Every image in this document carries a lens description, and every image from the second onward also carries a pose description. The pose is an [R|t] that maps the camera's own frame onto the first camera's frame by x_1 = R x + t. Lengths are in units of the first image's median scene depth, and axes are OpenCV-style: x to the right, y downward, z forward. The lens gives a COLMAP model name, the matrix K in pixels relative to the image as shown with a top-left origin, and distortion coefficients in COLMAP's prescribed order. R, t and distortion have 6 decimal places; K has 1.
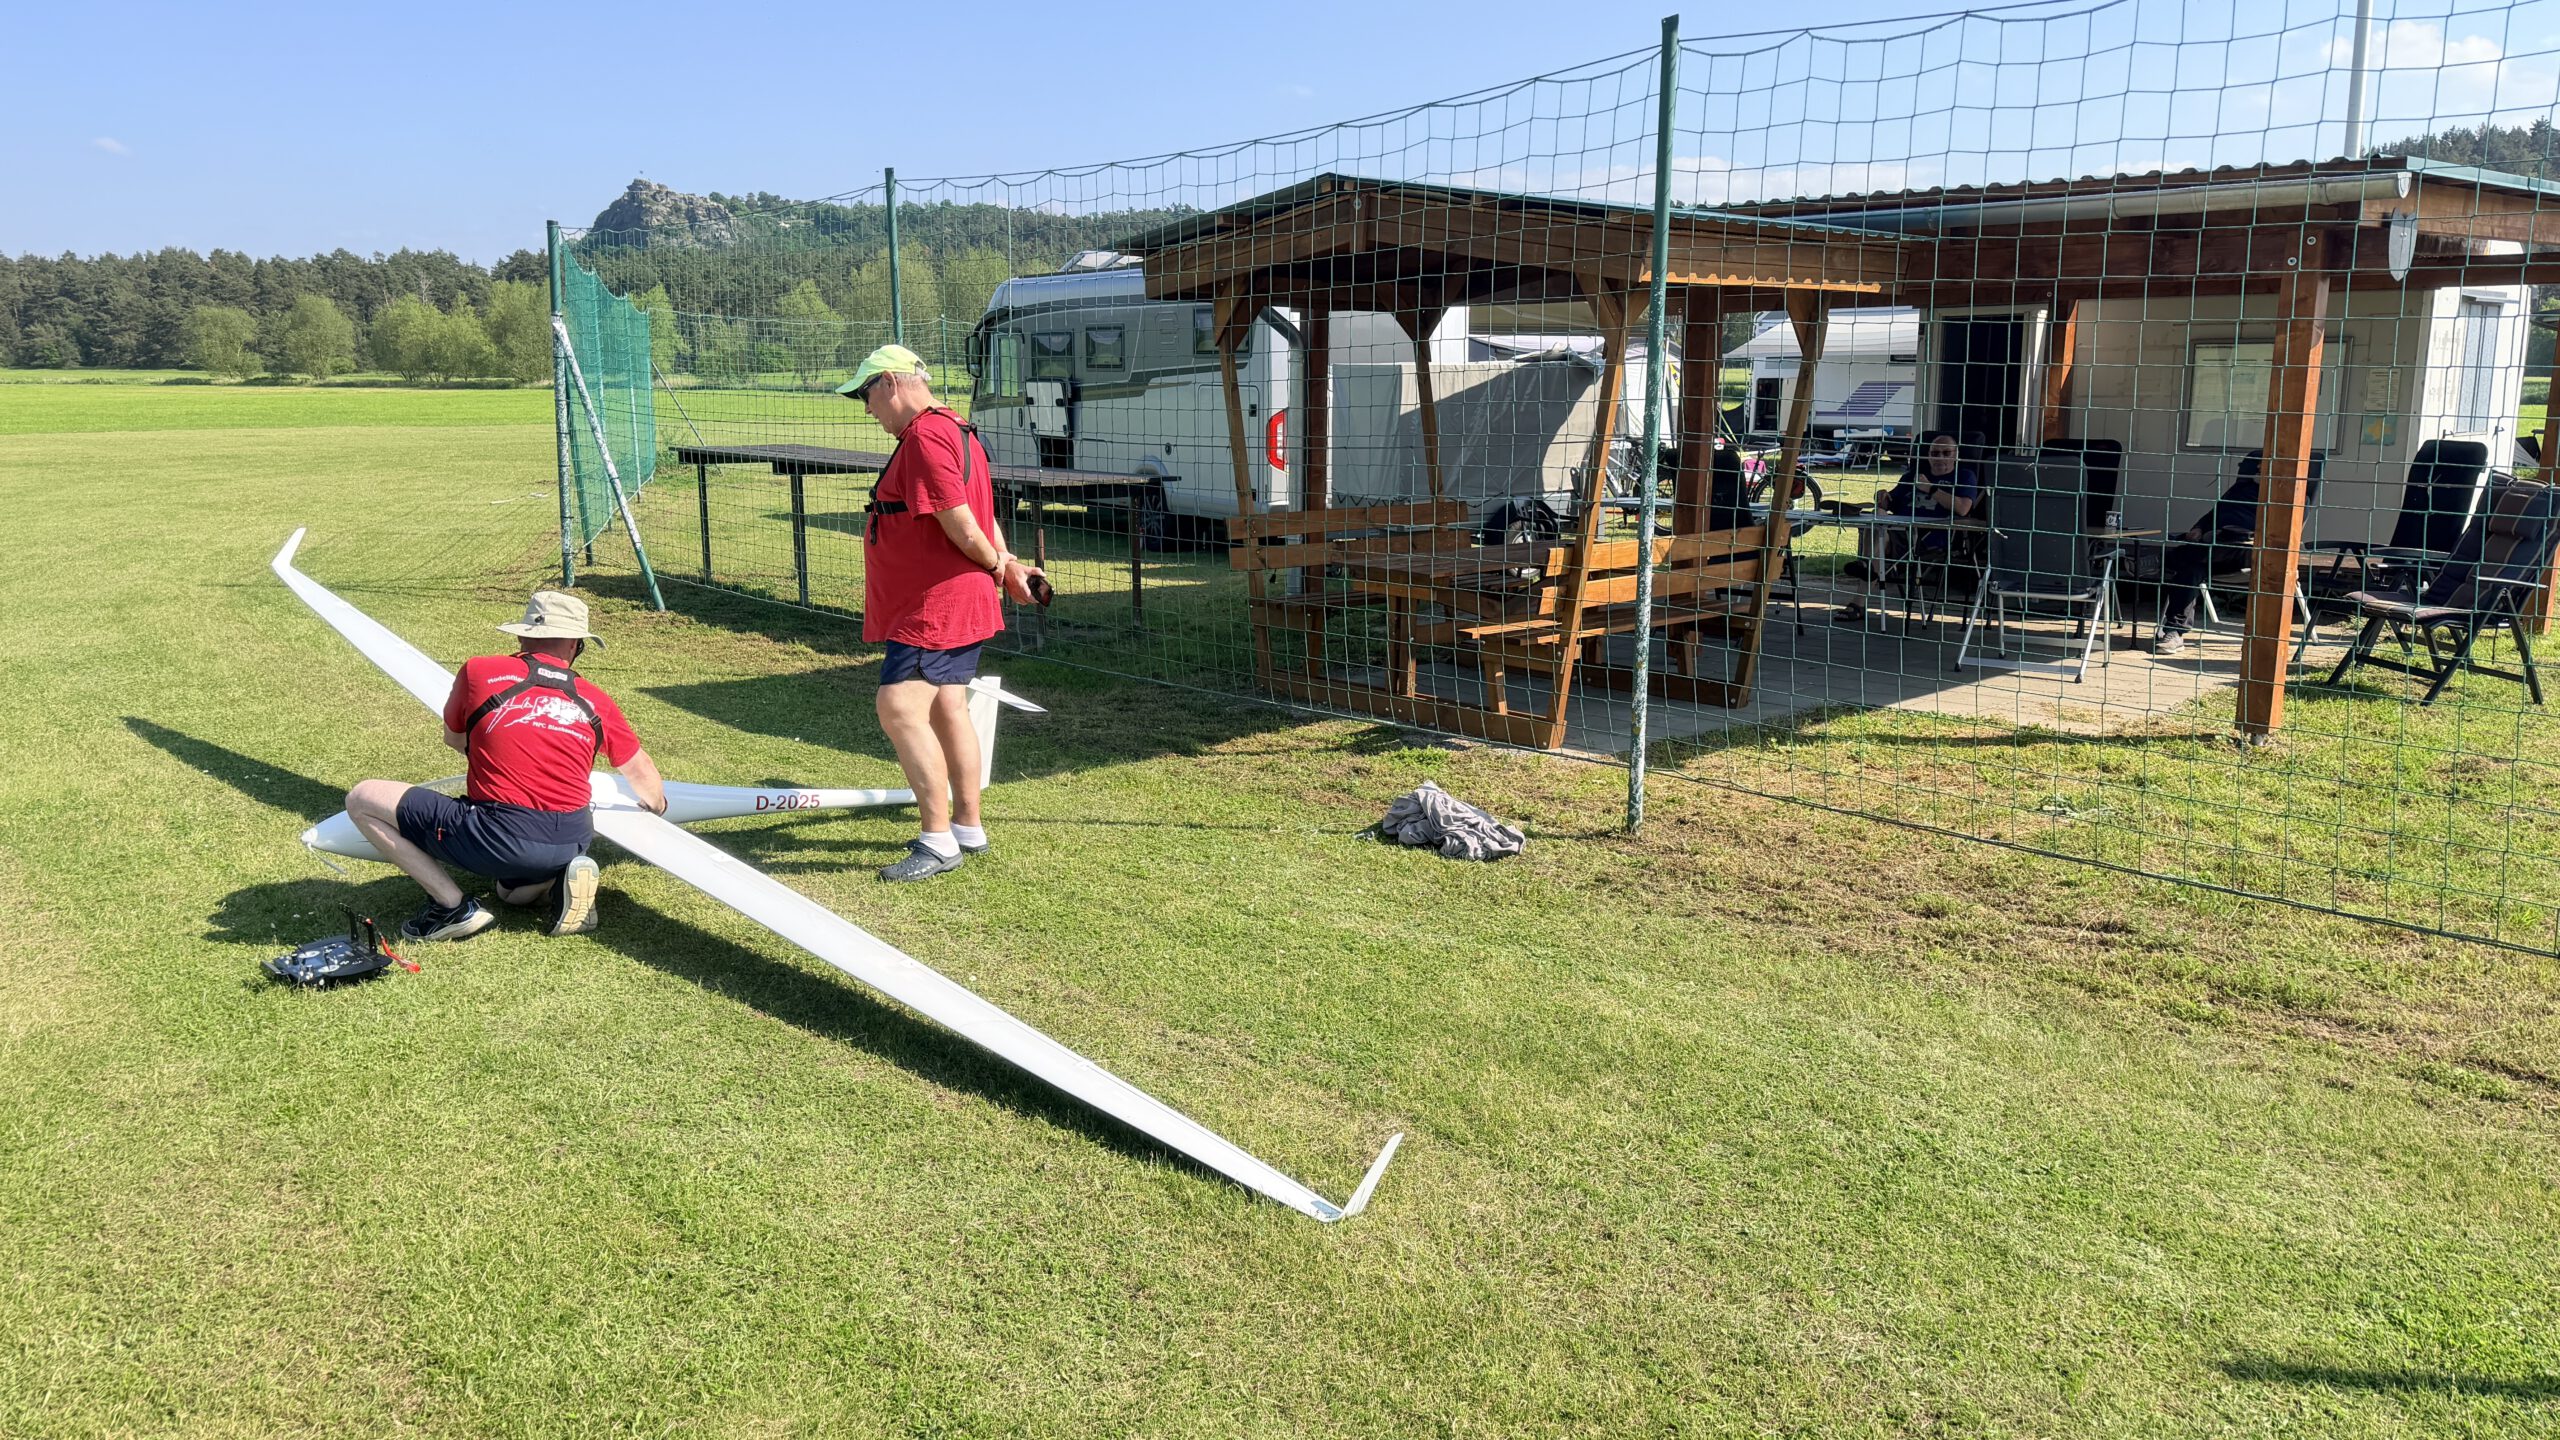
lens RADIAL K [[1768.6, 0, 1325.3], [0, 1768.6, 732.2], [0, 0, 1]] dist [0.136022, -0.217012]
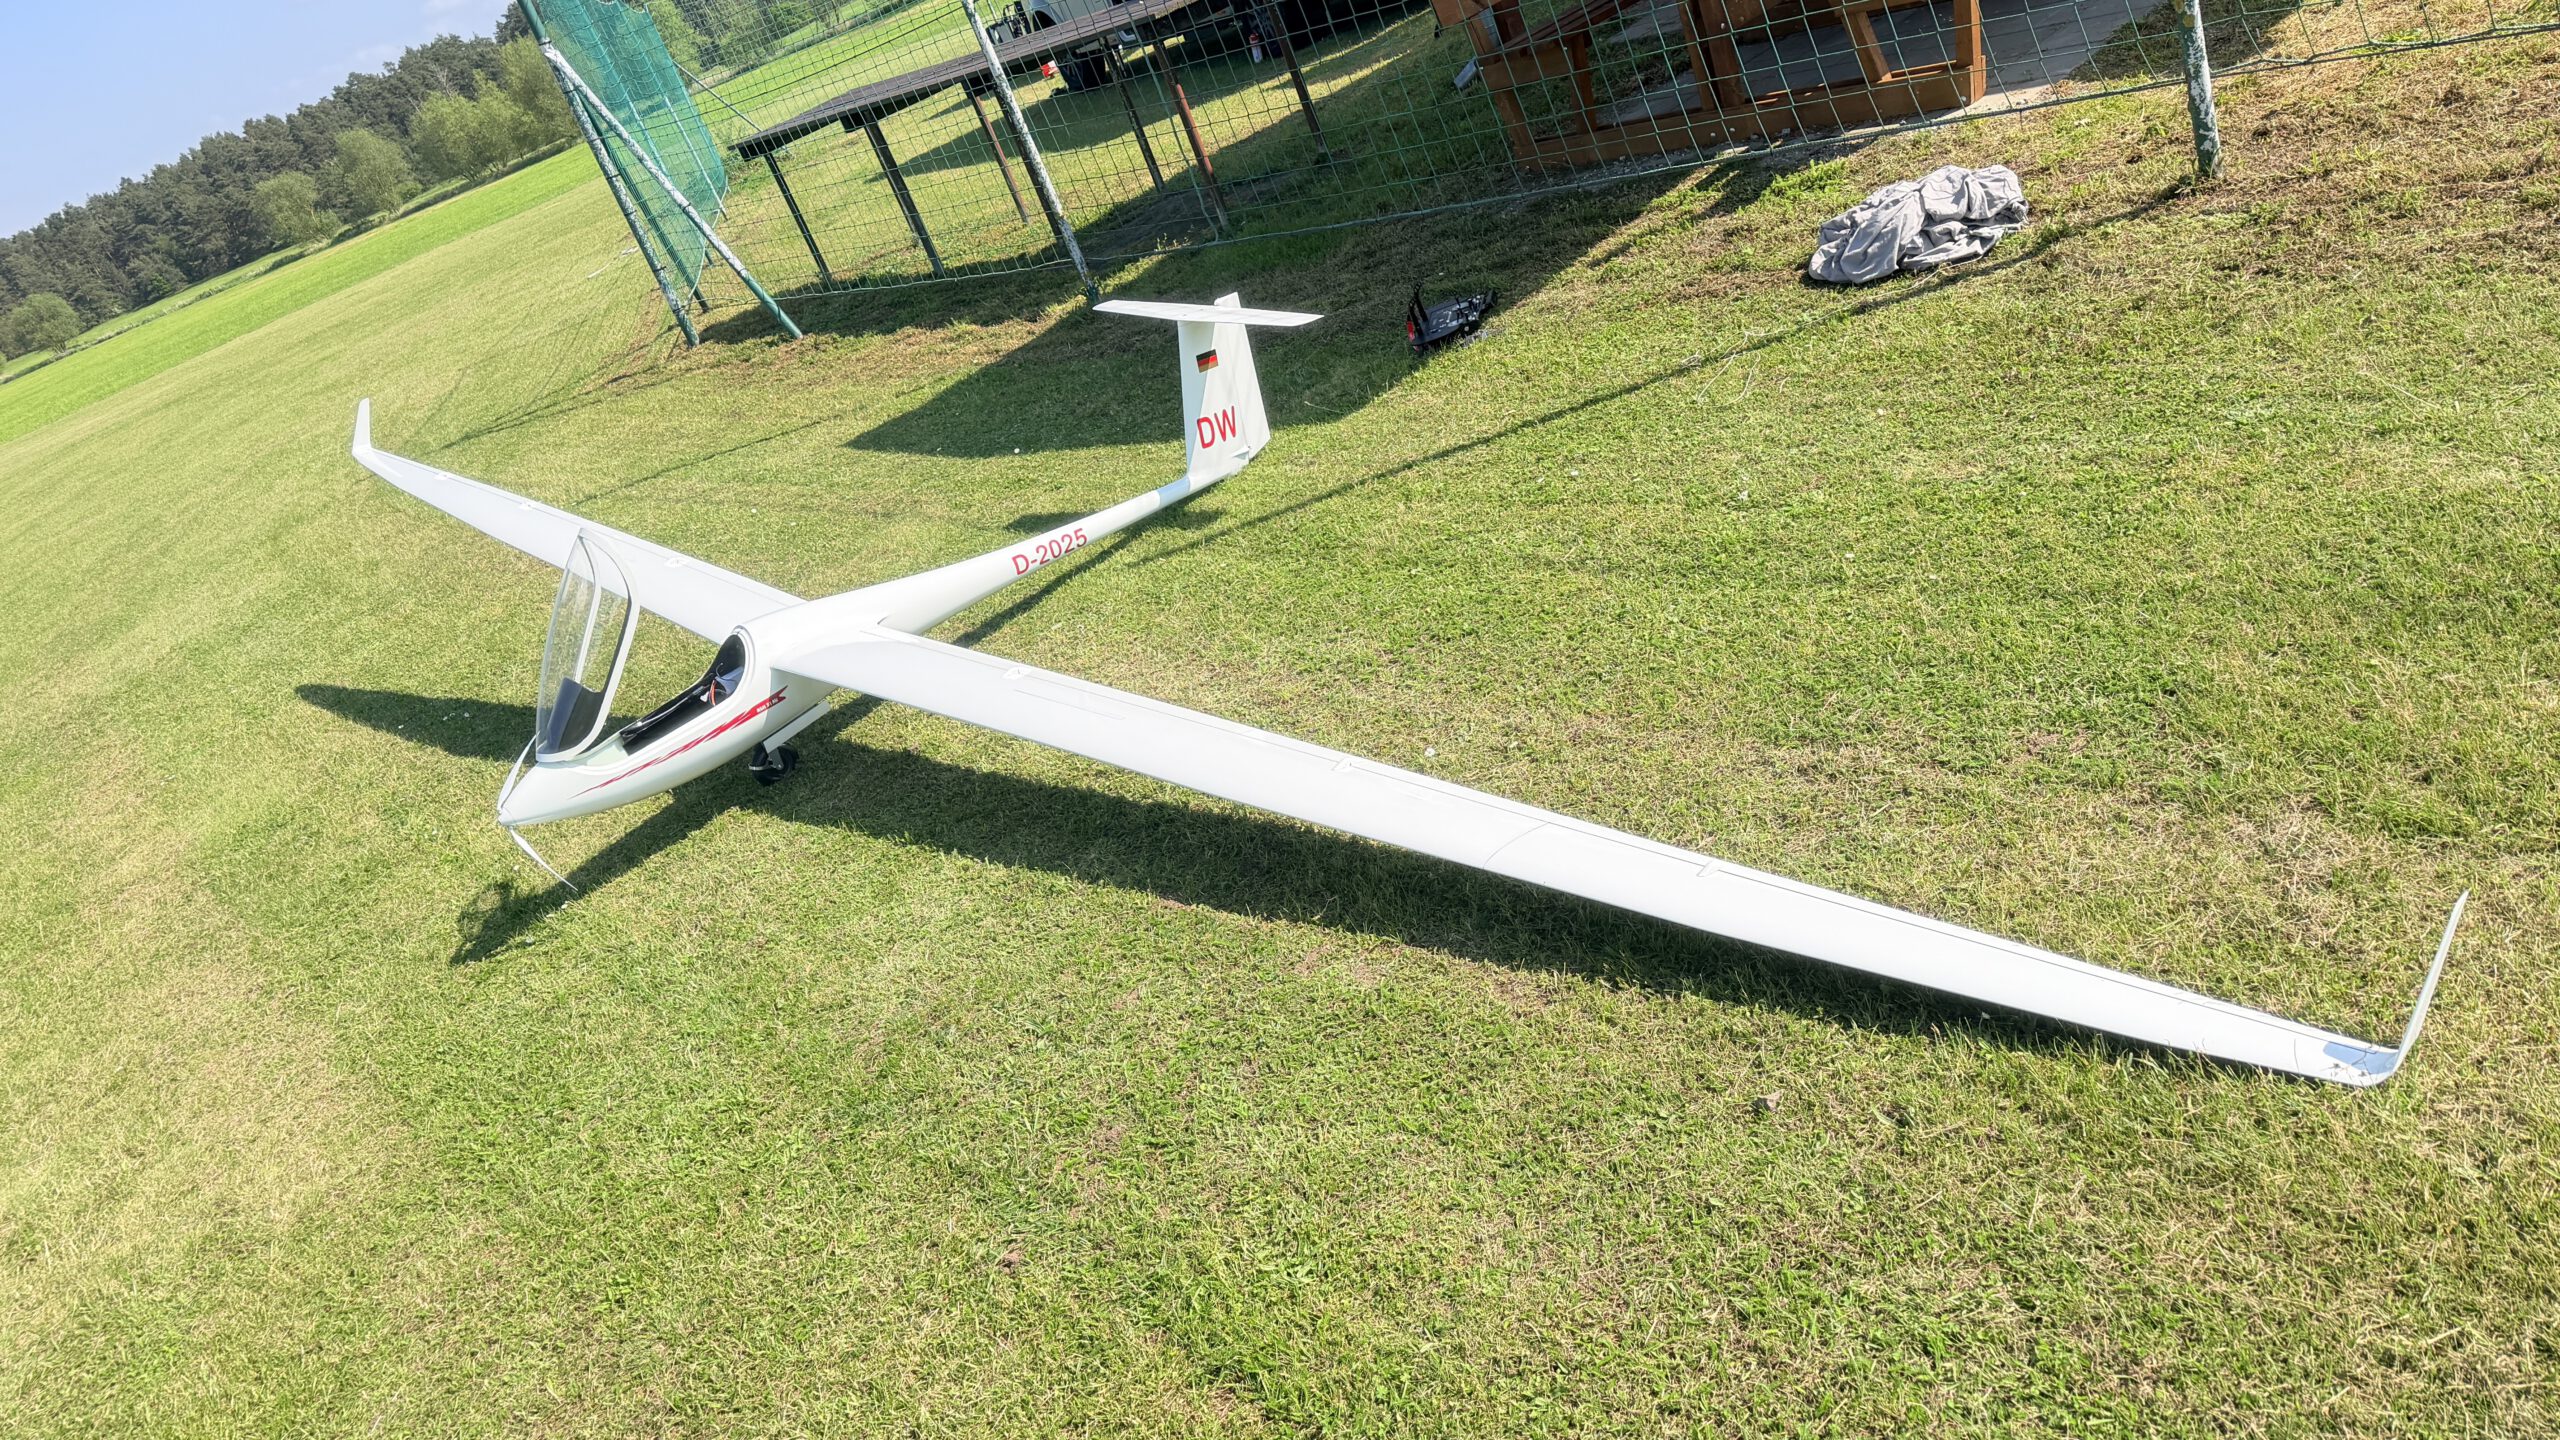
lens RADIAL K [[1804.3, 0, 1310.9], [0, 1804.3, 719.2], [0, 0, 1]] dist [0.039708, -0.052873]
pose [[0.932961, -0.315306, -0.173682, -0.041965], [0.350171, 0.906774, 0.234823, -0.017737], [0.083449, -0.279899, 0.956396, 0.122657]]
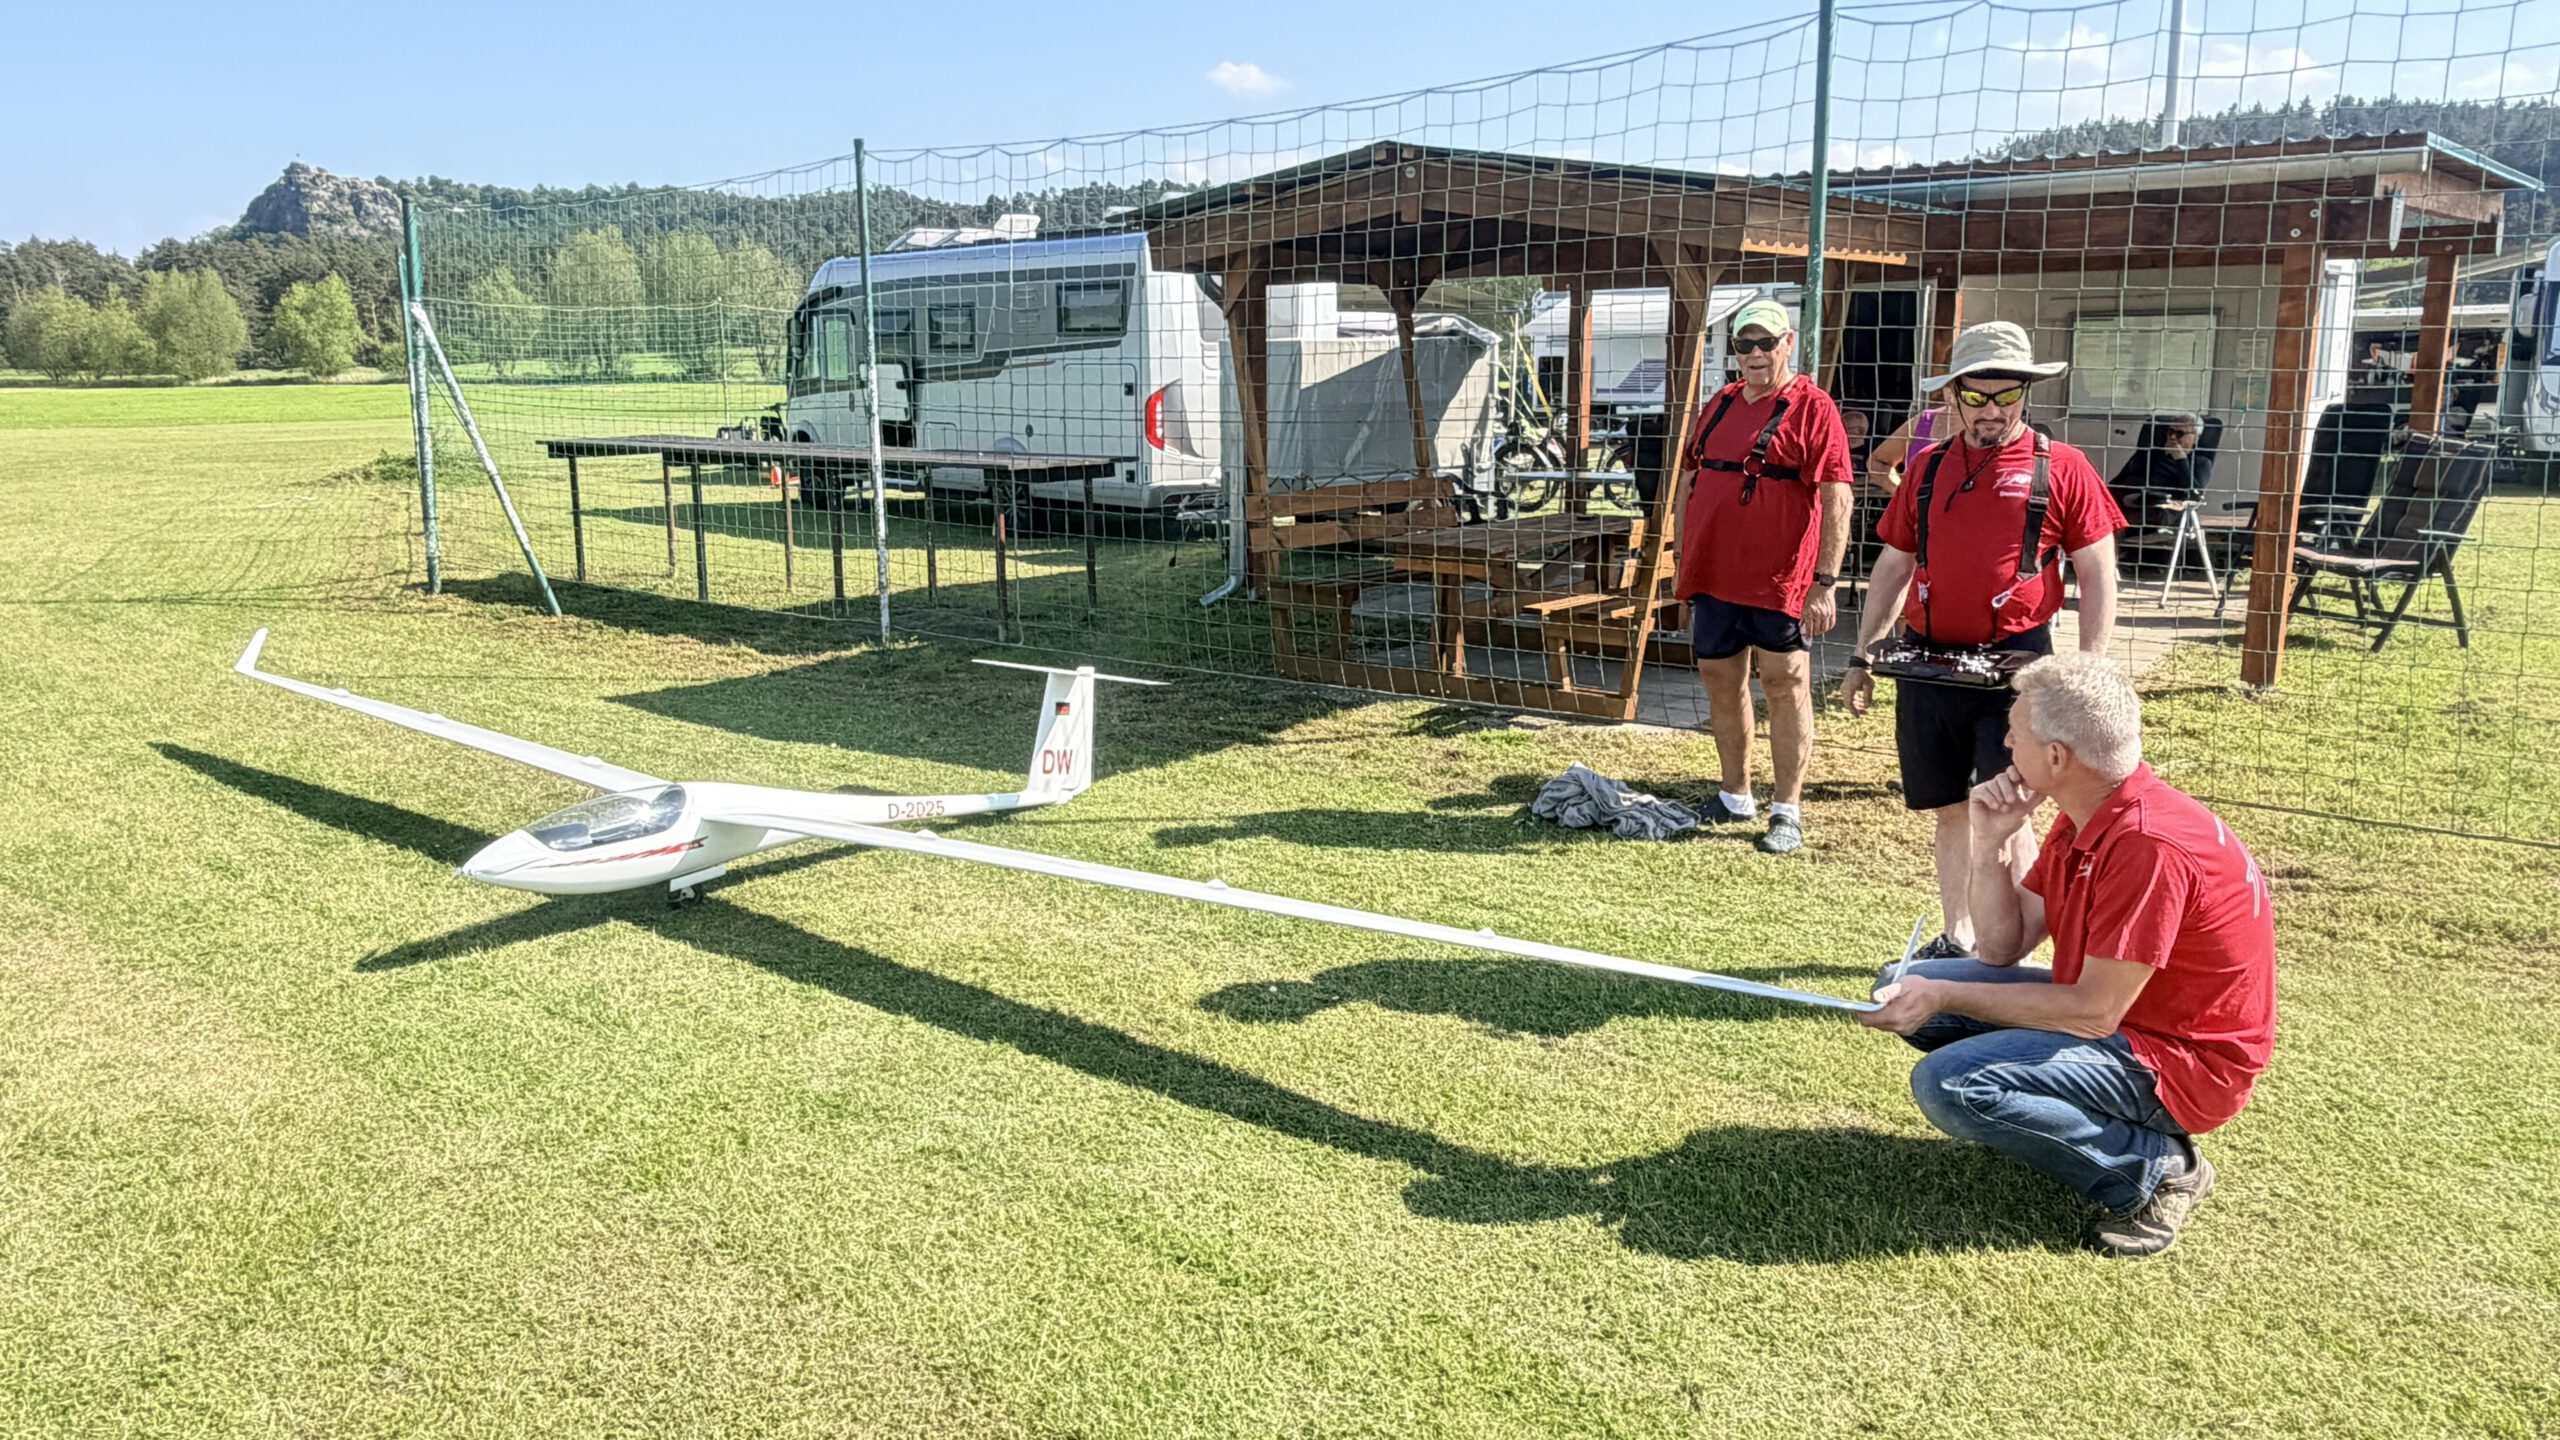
lens RADIAL K [[1801.8, 0, 1280.0], [0, 1801.8, 720.0], [0, 0, 1]] dist [0.000182, 0.001449]
pose [[0.990490, -0.037527, 0.132371, -0.112251], [0.037420, 0.999294, 0.003293, -0.001962], [-0.132402, 0.001691, 0.991195, 0.021605]]
